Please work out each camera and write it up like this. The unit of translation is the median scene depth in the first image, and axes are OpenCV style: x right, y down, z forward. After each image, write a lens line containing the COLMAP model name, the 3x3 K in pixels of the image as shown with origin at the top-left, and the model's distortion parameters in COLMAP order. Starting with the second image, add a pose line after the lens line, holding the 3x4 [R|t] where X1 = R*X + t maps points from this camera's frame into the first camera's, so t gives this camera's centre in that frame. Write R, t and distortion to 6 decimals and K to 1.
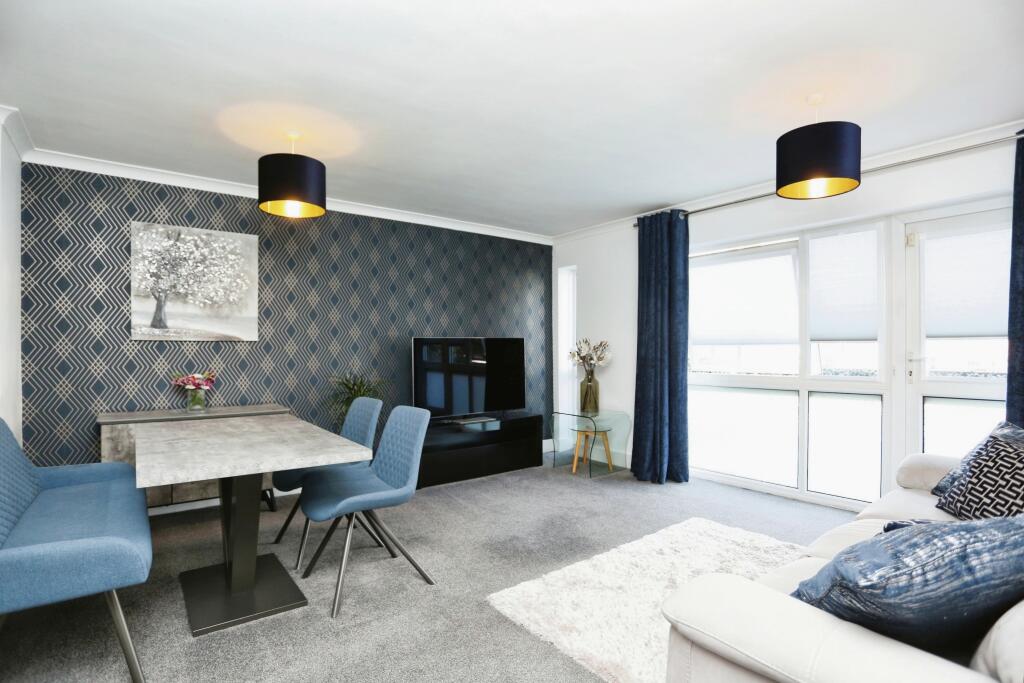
lens RADIAL K [[505.3, 0, 504.3], [0, 505.3, 345.0], [0, 0, 1]] dist [-0.000301, 0.000093]
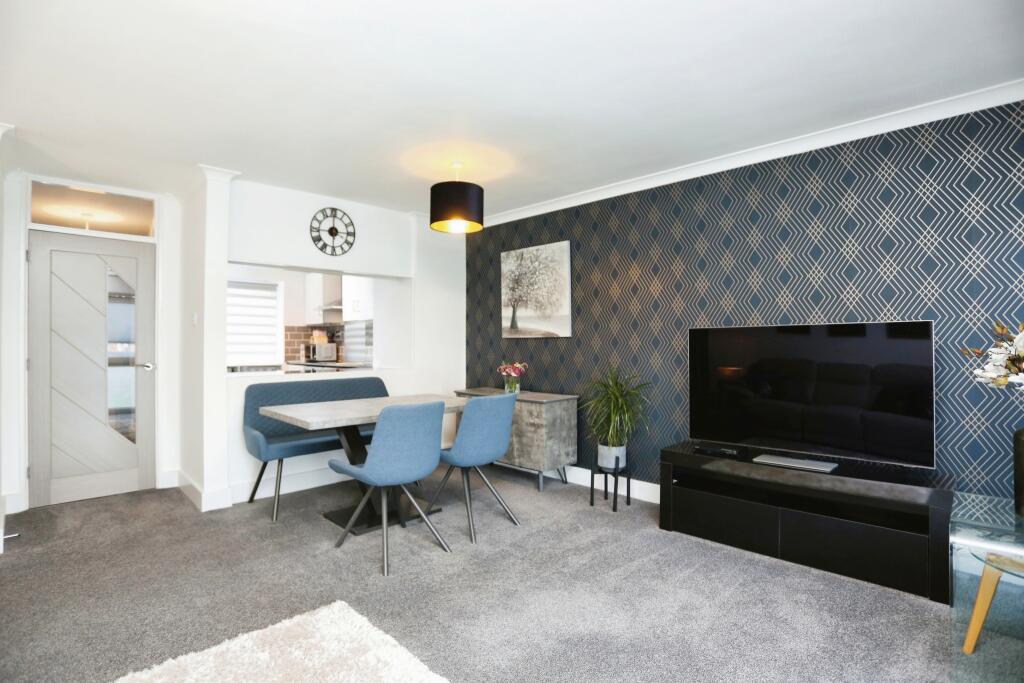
lens RADIAL K [[505.3, 0, 507.4], [0, 505.3, 342.8], [0, 0, 1]] dist [-0.000301, 0.000093]
pose [[0.158325, -0.009102, -0.987345, 0.609977], [0.004474, 0.999954, -0.008500, 0.015279], [0.987377, -0.003072, 0.158358, 0.742921]]
